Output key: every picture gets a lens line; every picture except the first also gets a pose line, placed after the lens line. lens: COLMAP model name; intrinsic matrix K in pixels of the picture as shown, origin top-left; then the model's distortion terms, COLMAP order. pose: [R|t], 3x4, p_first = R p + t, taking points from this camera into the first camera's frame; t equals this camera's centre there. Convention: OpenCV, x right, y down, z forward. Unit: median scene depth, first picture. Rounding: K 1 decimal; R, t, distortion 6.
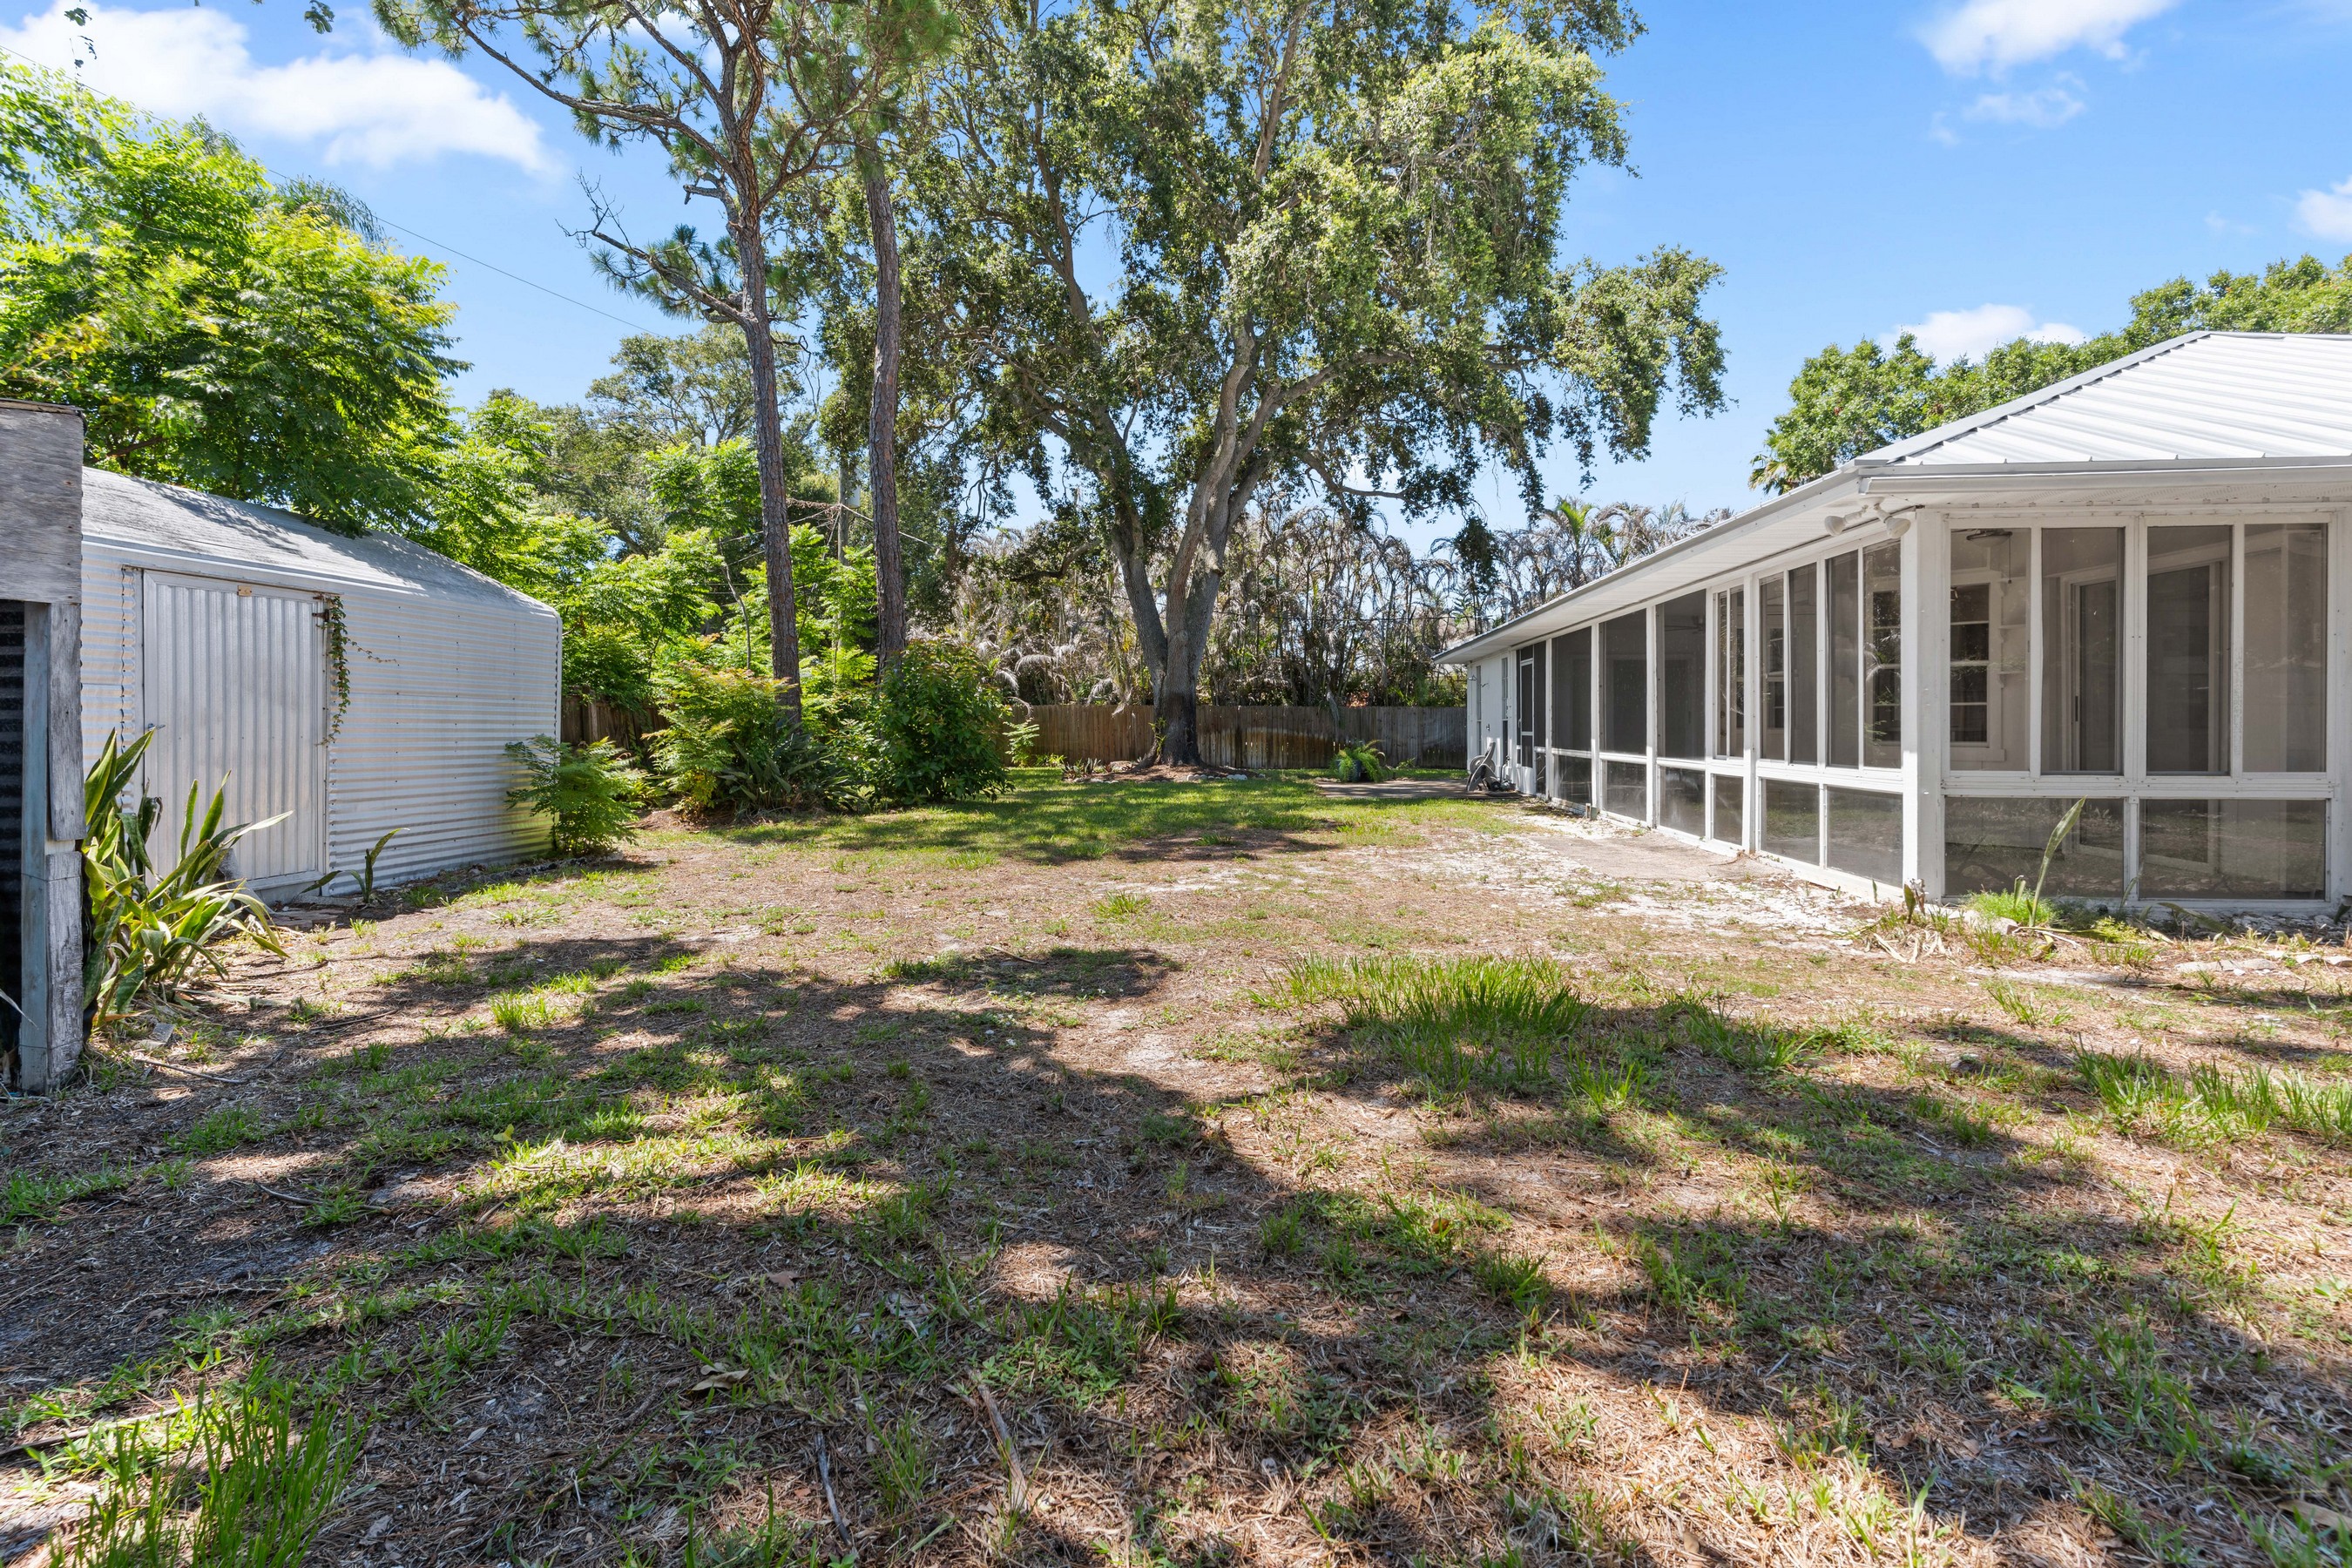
lens RADIAL K [[1134.8, 0, 1148.8], [0, 1134.8, 731.1], [0, 0, 1]] dist [-0.003587, 0.001985]
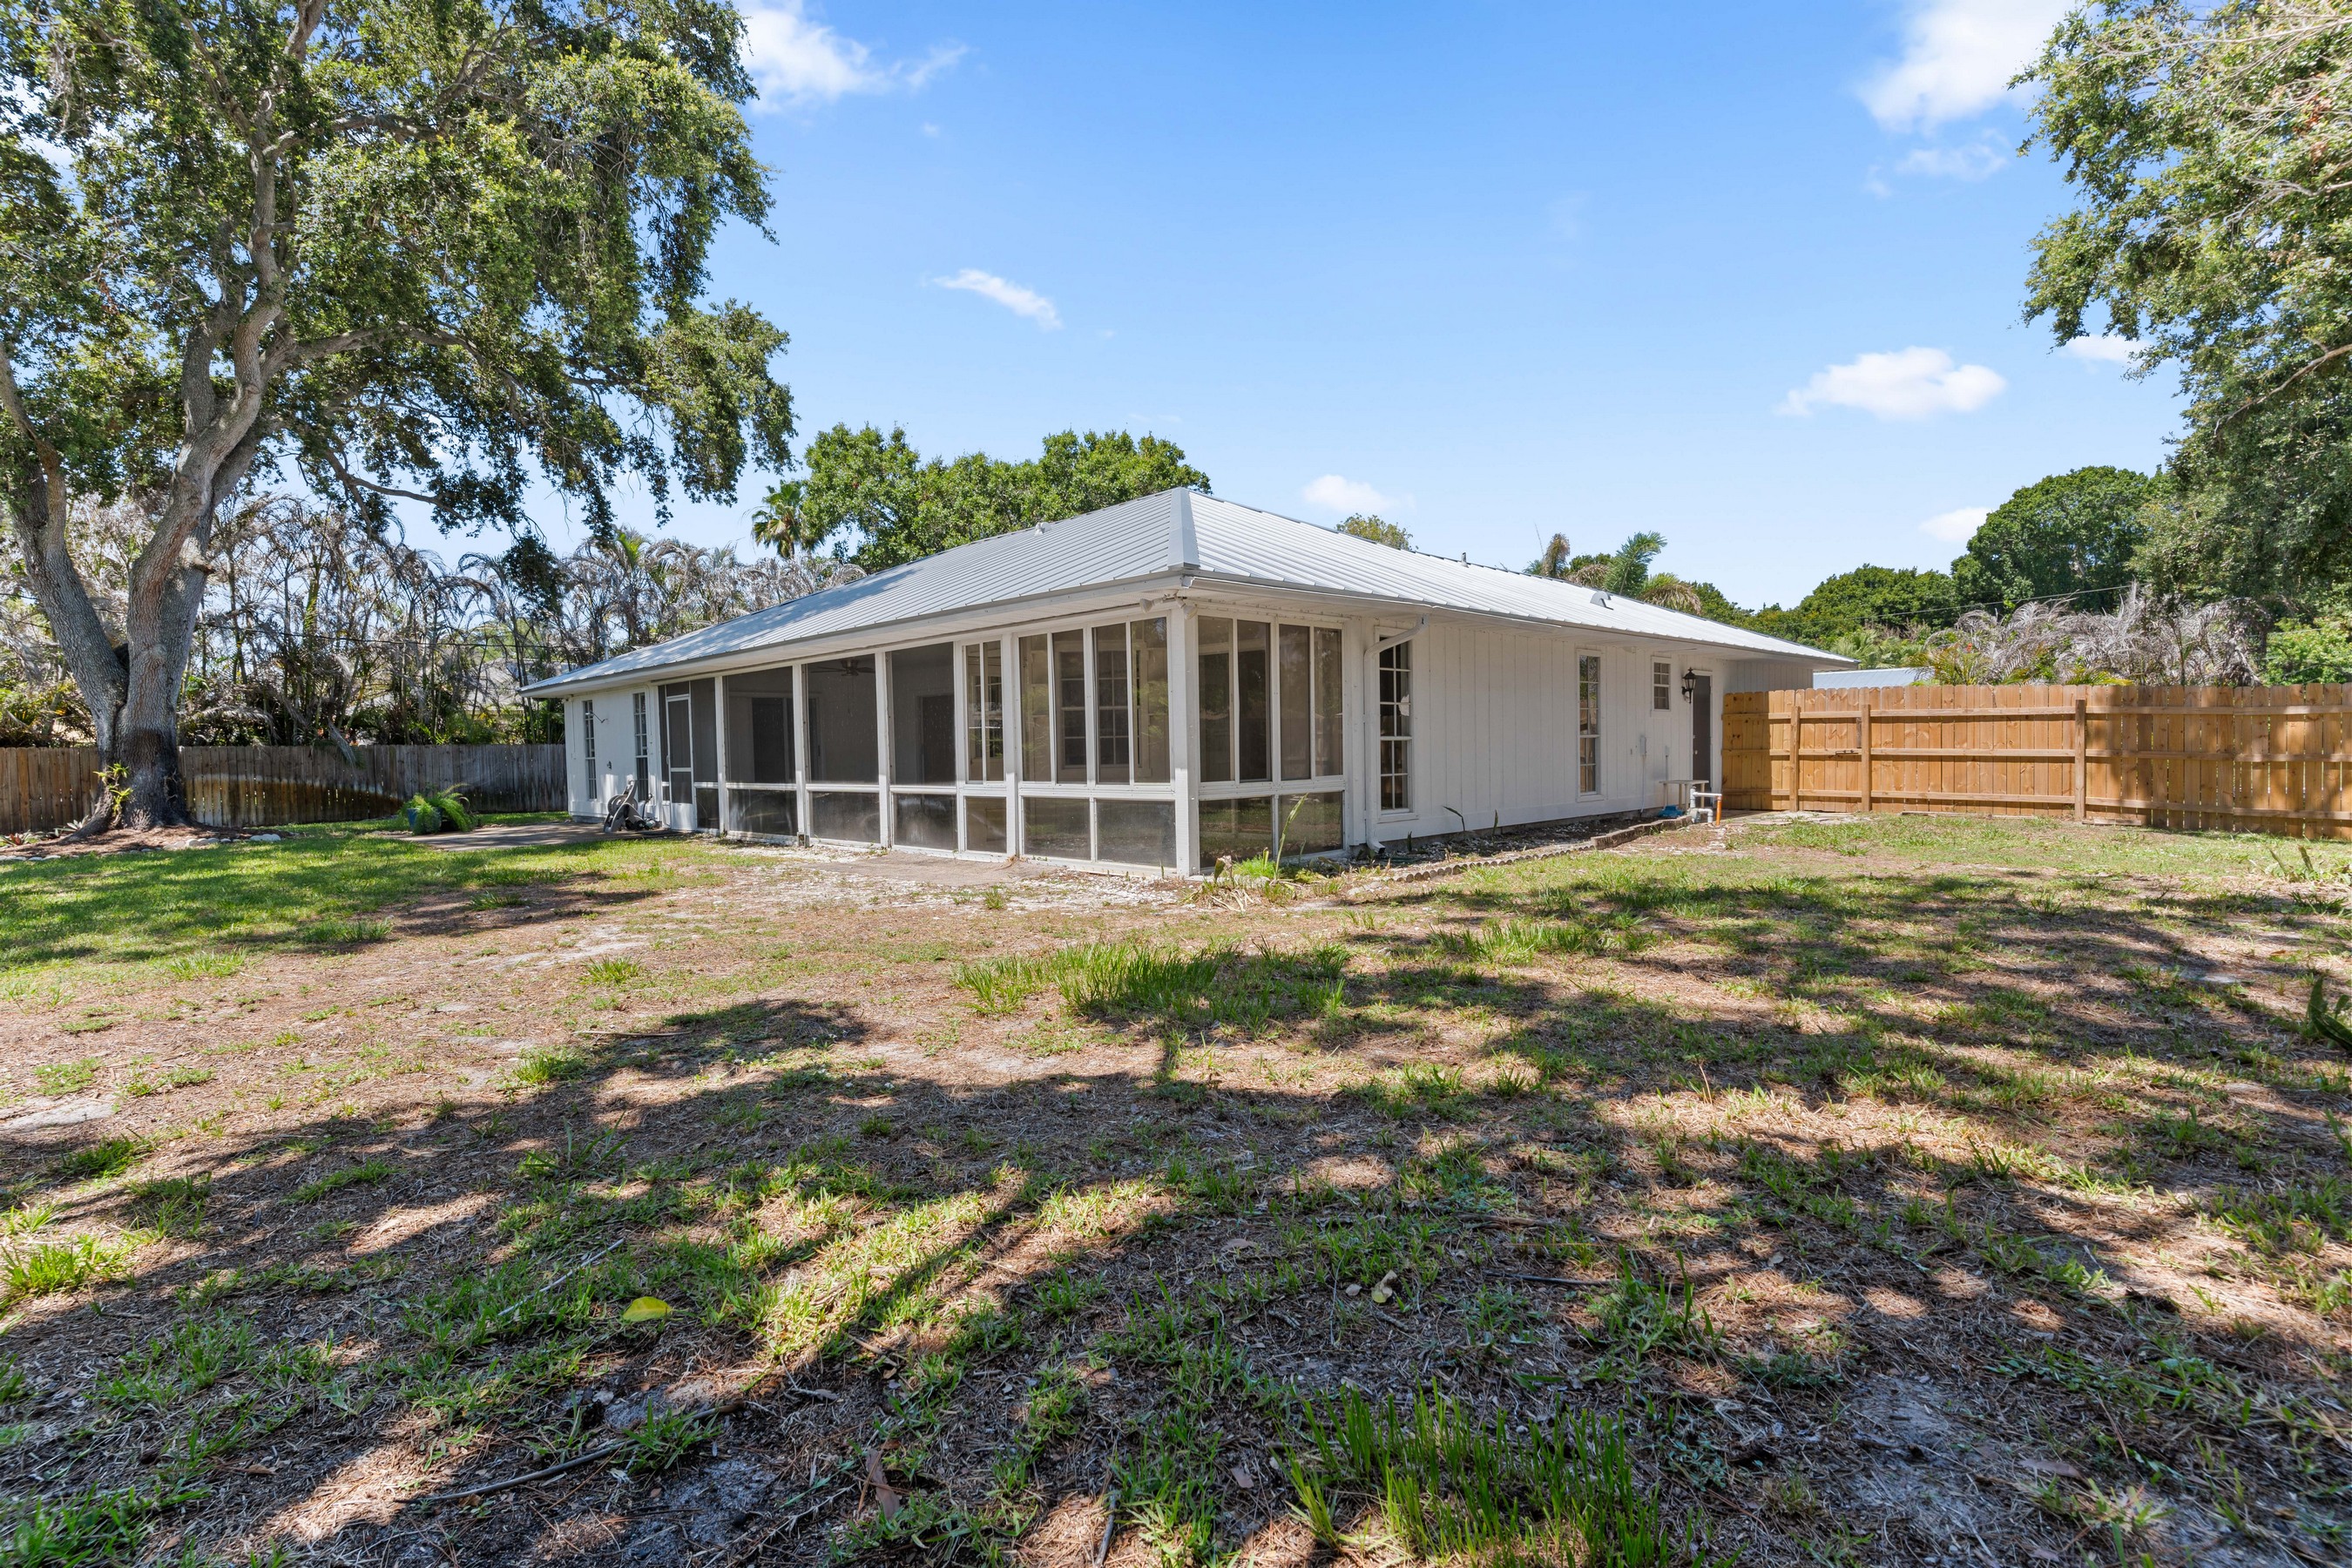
lens RADIAL K [[1134.8, 0, 1153.8], [0, 1134.8, 786.5], [0, 0, 1]] dist [-0.003587, 0.001985]
pose [[0.635877, -0.039483, 0.770780, -0.137659], [0.026243, 0.999219, 0.029534, -0.001299], [-0.771344, 0.001448, 0.636417, 0.038554]]
